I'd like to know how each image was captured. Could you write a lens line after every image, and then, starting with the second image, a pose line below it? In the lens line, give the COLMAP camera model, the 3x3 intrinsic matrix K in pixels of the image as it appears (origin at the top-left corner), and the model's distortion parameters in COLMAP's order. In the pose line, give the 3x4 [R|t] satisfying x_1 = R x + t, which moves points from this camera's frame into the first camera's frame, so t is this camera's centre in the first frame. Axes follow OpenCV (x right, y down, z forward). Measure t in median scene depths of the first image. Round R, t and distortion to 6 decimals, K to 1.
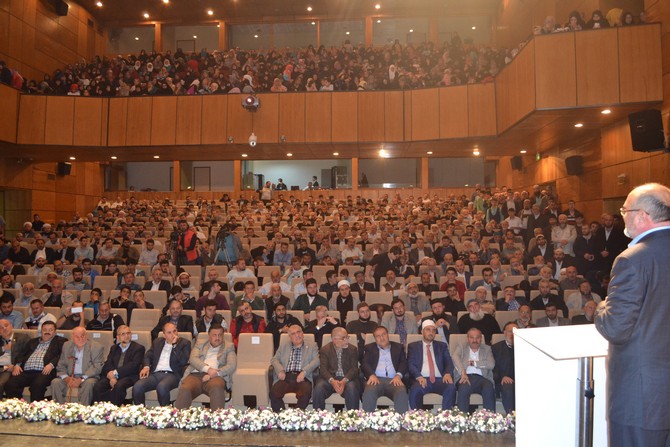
lens RADIAL K [[531.4, 0, 333.1], [0, 531.4, 222.4], [0, 0, 1]] dist [-0.085667, 0.011936]
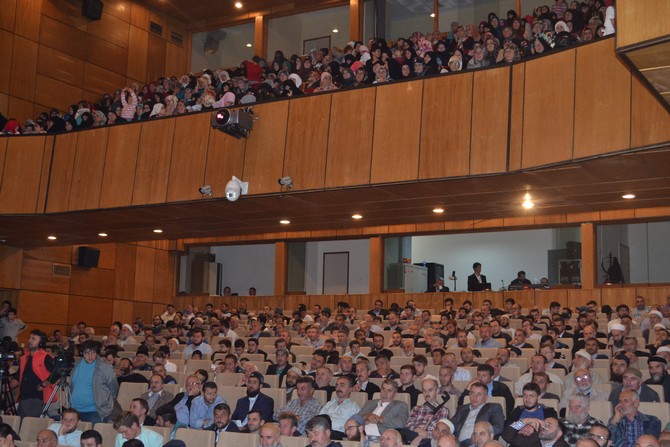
lens RADIAL K [[927.1, 0, 328.8], [0, 927.1, 222.5], [0, 0, 1]] dist [-0.025149, 0.000000]
pose [[0.879811, -0.045083, -0.473180, 0.287773], [-0.027275, 0.989063, -0.144950, 0.009352], [0.474540, 0.140434, 0.868959, 0.176200]]
